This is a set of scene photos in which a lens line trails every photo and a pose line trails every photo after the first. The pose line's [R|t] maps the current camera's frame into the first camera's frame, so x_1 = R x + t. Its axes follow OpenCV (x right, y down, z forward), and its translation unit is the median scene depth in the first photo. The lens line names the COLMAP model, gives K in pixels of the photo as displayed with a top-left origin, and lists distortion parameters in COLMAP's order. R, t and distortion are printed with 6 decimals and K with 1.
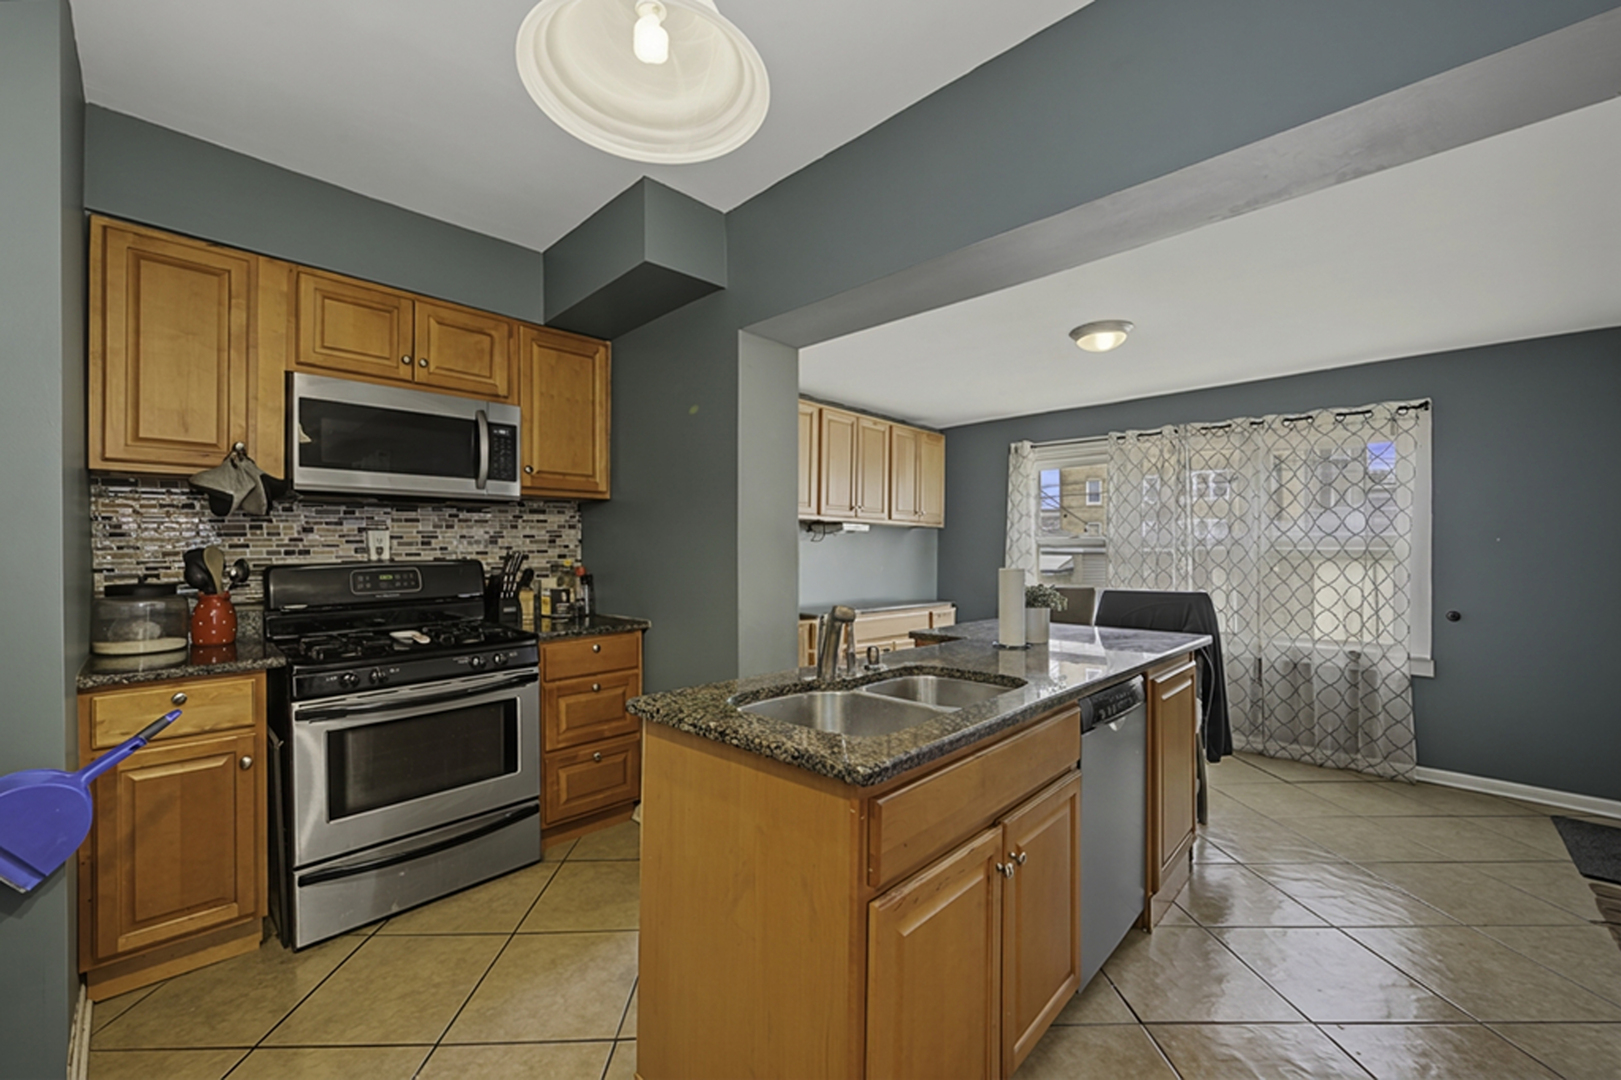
lens RADIAL K [[643.3, 0, 808.4], [0, 643.3, 544.9], [0, 0, 1]] dist [0.000161, 0.000196]
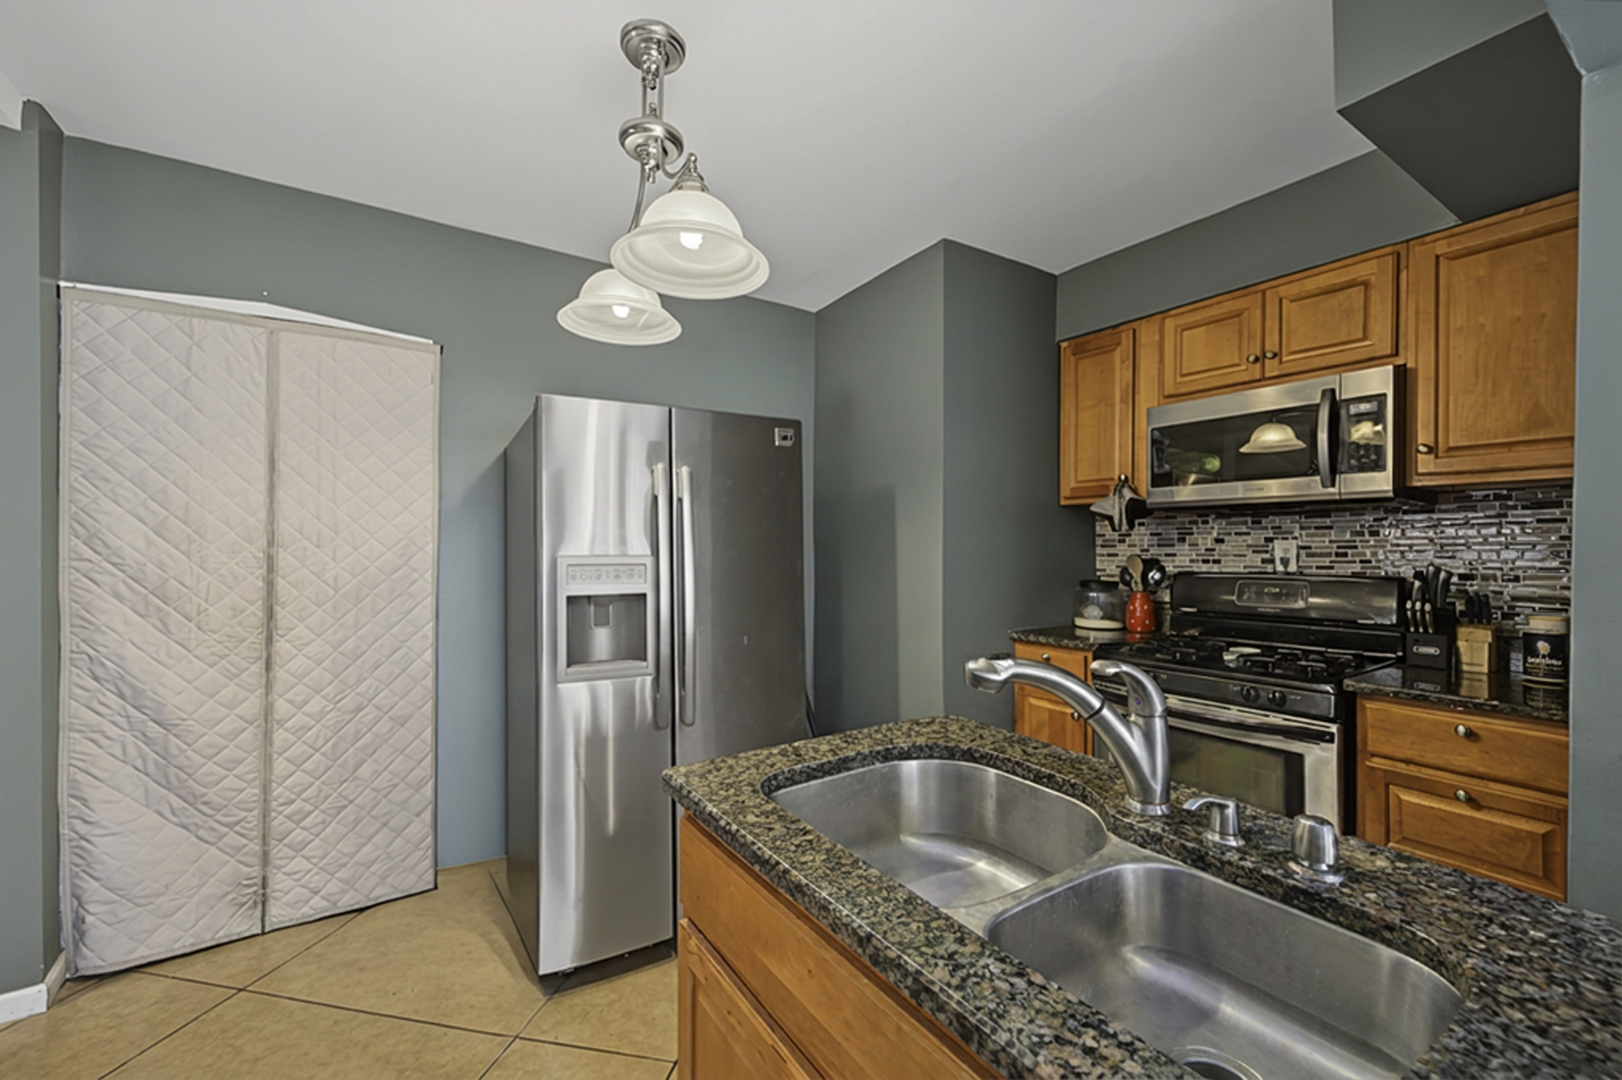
lens RADIAL K [[643.7, 0, 818.7], [0, 643.7, 542.7], [0, 0, 1]] dist [0.000161, 0.000196]
pose [[-0.206518, -0.005292, -0.978428, 0.405255], [-0.006722, 0.999969, -0.003990, -0.010957], [0.978420, 0.005753, -0.206548, 0.552993]]
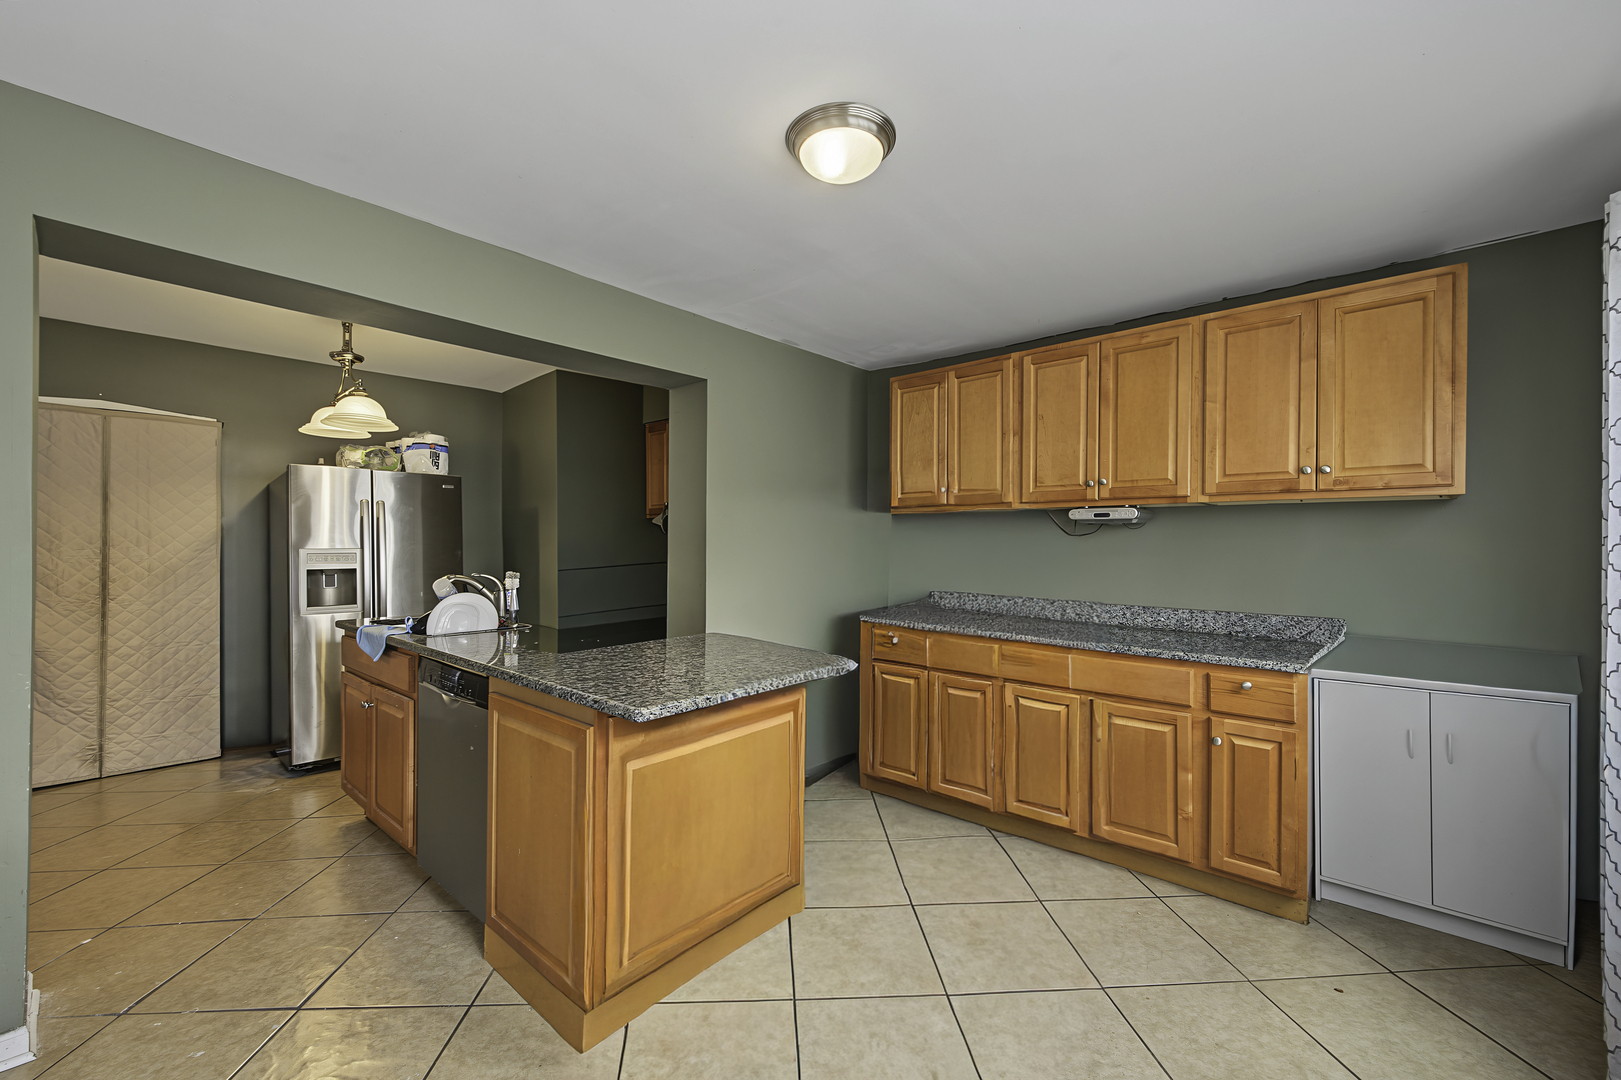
lens RADIAL K [[643.3, 0, 797.6], [0, 643.3, 542.8], [0, 0, 1]] dist [0.000161, 0.000196]
pose [[0.039473, -0.000145, -0.999221, 1.161362], [-0.002066, 0.999998, -0.000227, -0.013739], [0.999219, 0.002074, 0.039472, 1.110785]]
